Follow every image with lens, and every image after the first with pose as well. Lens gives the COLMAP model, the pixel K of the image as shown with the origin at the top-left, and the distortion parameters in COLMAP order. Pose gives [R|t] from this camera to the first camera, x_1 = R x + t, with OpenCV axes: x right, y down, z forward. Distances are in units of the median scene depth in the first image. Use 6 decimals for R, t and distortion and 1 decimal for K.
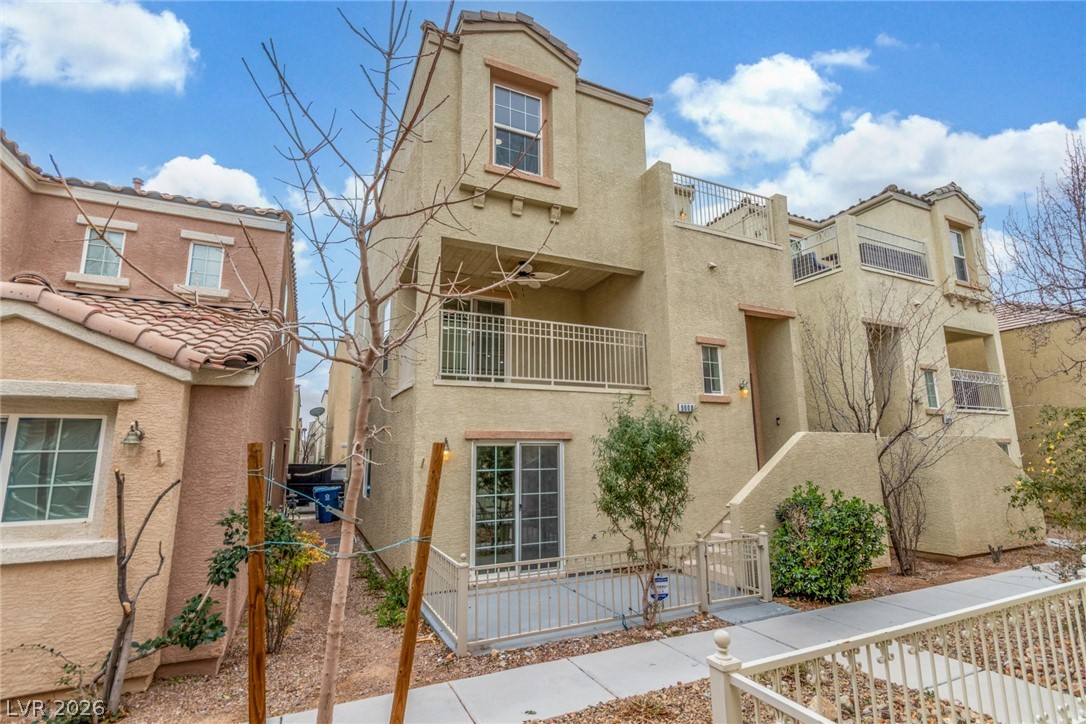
lens RADIAL K [[503.9, 0, 542.0], [0, 503.9, 366.9], [0, 0, 1]] dist [-0.004449, 0.003134]
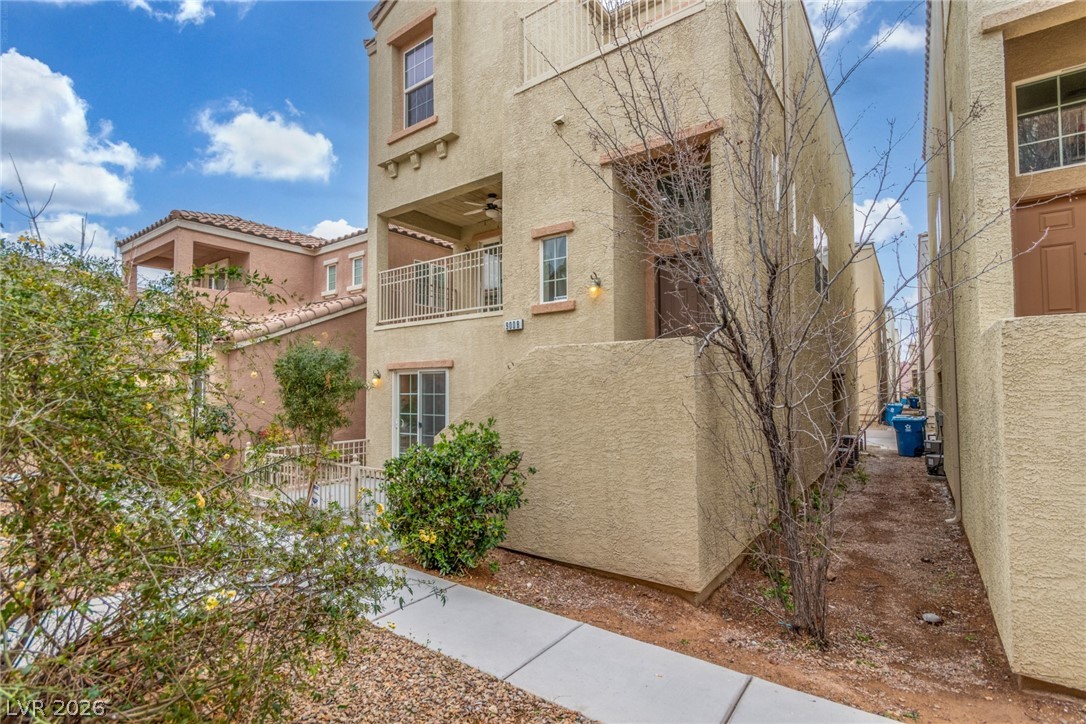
lens RADIAL K [[503.9, 0, 541.5], [0, 503.9, 366.3], [0, 0, 1]] dist [-0.004449, 0.003134]
pose [[0.480356, -0.027022, -0.876657, 1.033176], [0.167136, 0.984030, 0.061249, 0.104612], [0.861002, -0.175942, 0.477201, 0.625102]]
